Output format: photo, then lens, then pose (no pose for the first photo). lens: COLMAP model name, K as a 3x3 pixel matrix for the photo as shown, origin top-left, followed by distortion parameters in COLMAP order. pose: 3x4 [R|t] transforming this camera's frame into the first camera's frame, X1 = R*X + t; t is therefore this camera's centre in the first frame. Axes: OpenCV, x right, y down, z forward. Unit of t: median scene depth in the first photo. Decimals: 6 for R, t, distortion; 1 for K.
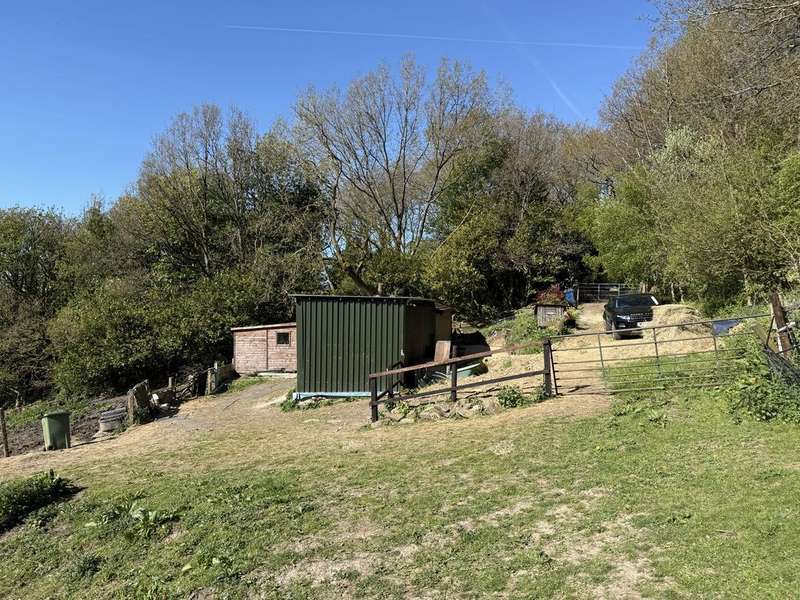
lens RADIAL K [[553.7, 0, 400.7], [0, 553.7, 325.8], [0, 0, 1]] dist [0.139156, -0.001018]
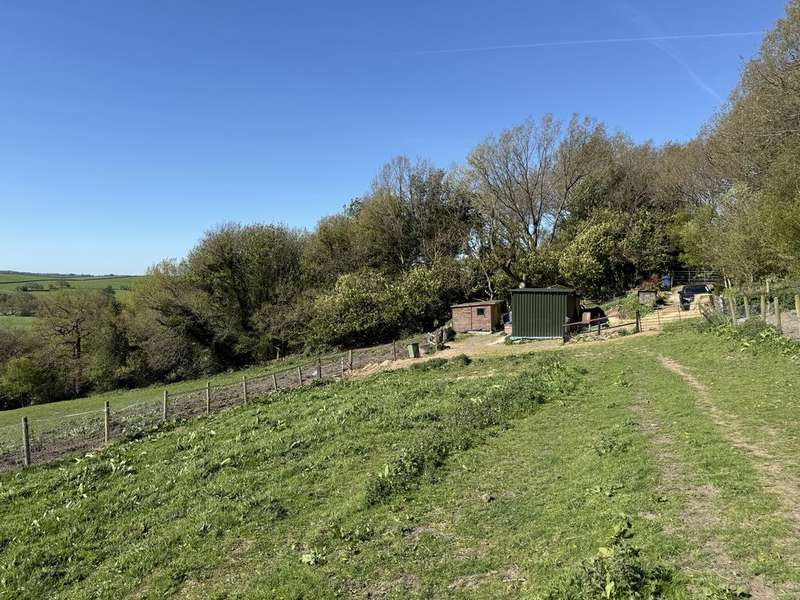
lens RADIAL K [[553.7, 0, 400.7], [0, 553.7, 325.8], [0, 0, 1]] dist [0.139156, -0.001018]
pose [[0.984412, -0.000676, -0.175877, -0.151736], [0.008605, 0.998980, 0.044325, -0.013150], [0.175668, -0.045147, 0.983414, -0.752939]]
